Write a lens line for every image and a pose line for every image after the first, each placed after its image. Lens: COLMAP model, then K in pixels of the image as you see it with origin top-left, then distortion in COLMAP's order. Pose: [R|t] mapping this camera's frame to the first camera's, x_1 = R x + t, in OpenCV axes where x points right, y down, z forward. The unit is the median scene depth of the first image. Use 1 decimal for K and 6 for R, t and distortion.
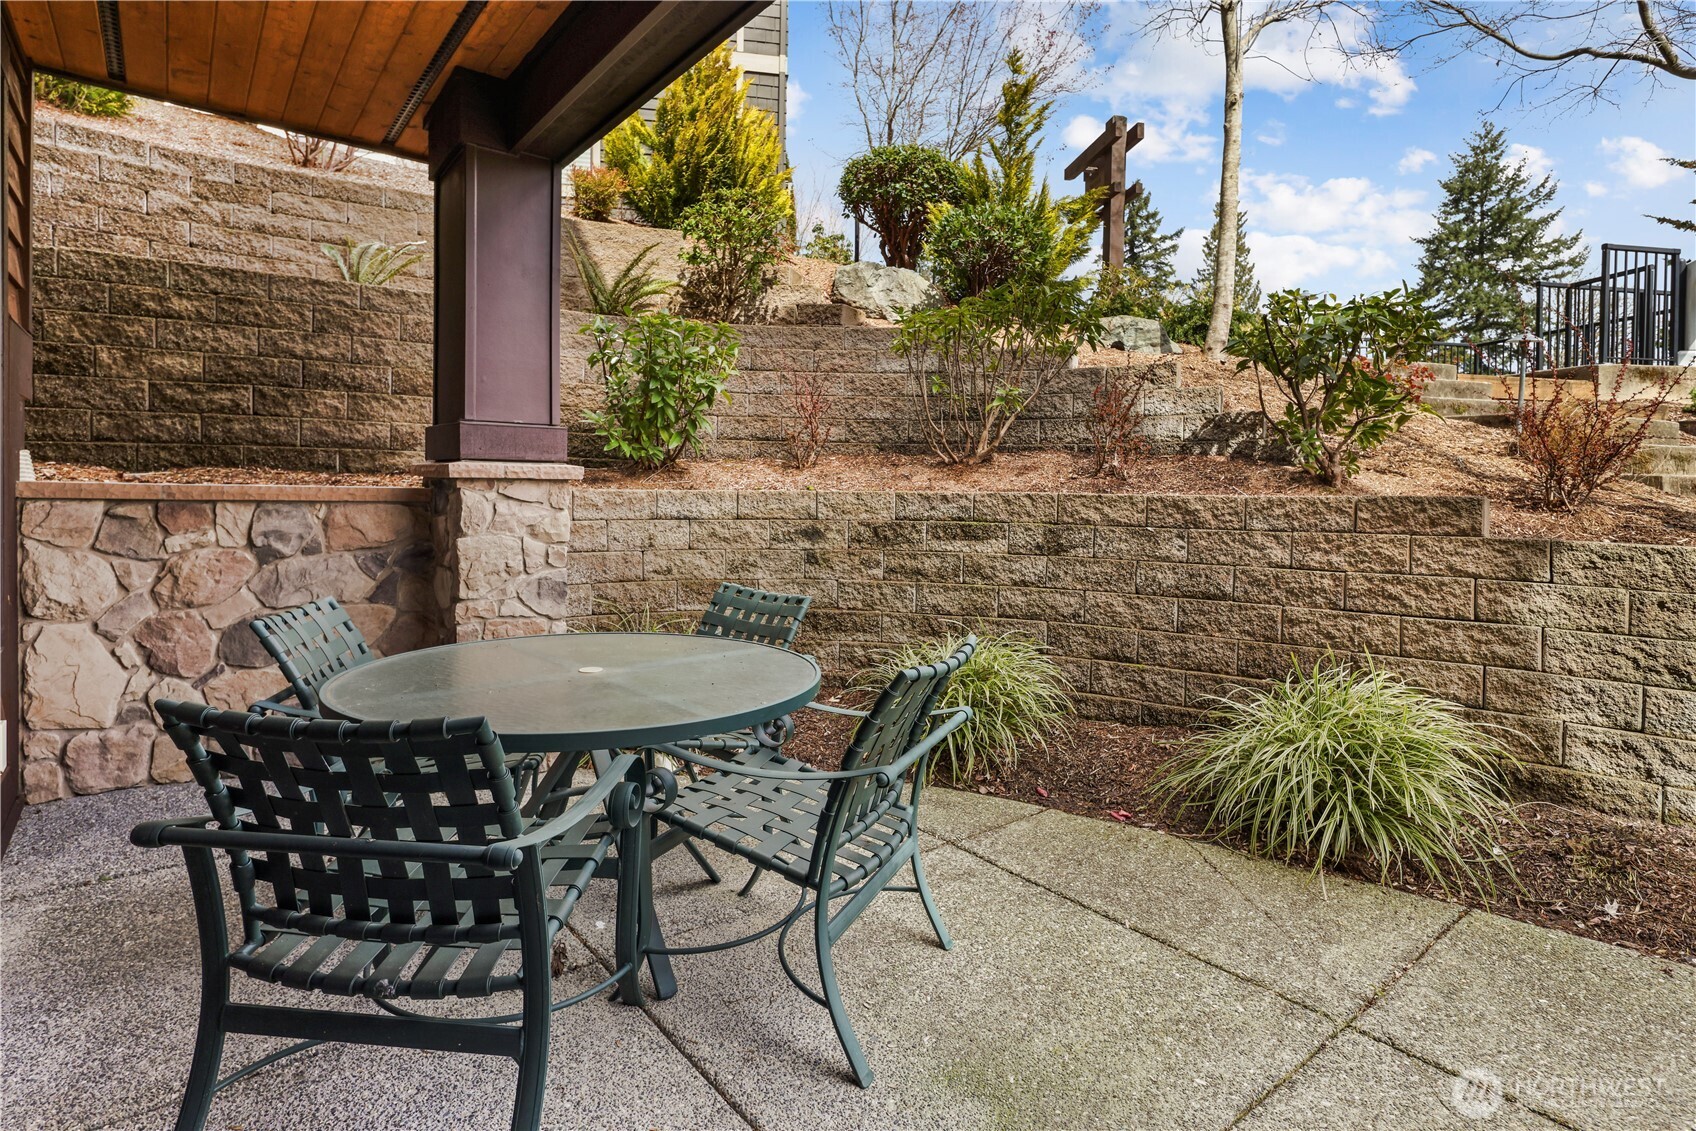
lens RADIAL K [[841.1, 0, 822.2], [0, 841.1, 500.9], [0, 0, 1]] dist [0.003461, -0.006947]
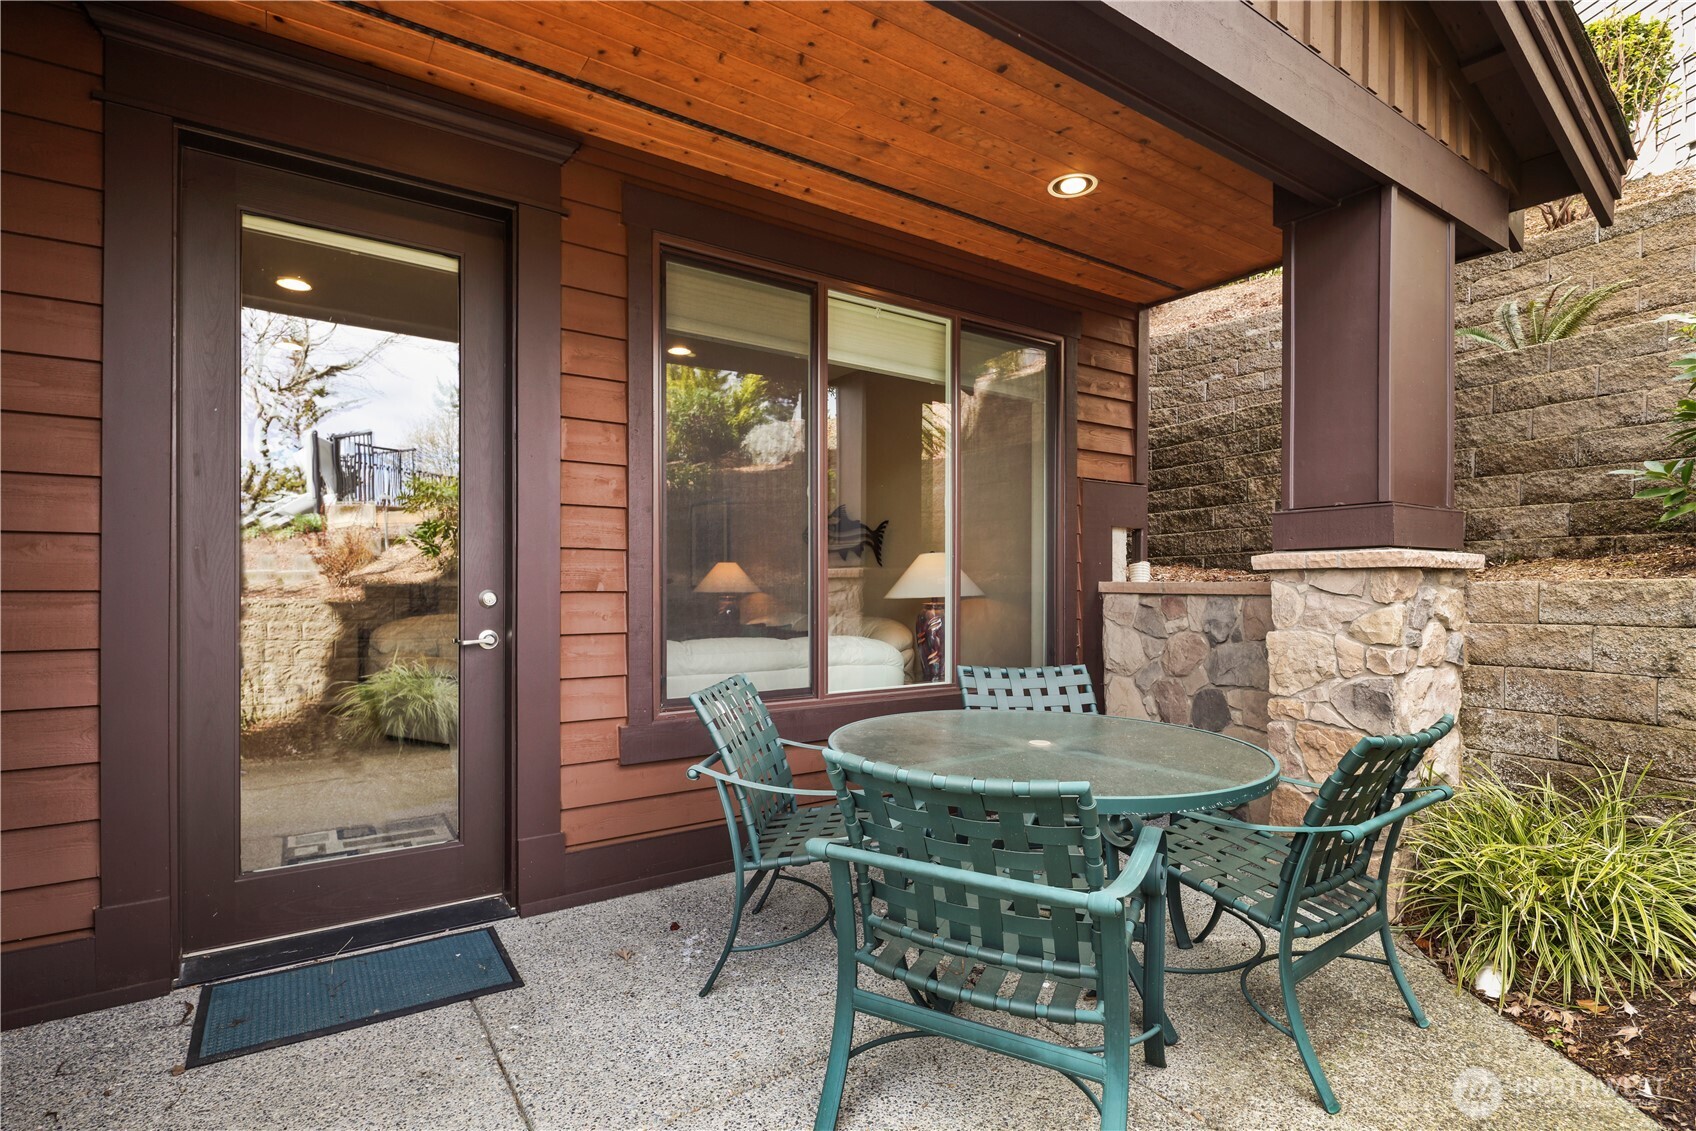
lens RADIAL K [[841.1, 0, 847.8], [0, 841.1, 580.0], [0, 0, 1]] dist [0.003461, -0.006947]
pose [[-0.086826, -0.022197, -0.995976, 0.564647], [-0.013970, 0.999681, -0.021062, 0.011100], [0.996126, 0.012085, -0.087108, 0.564664]]
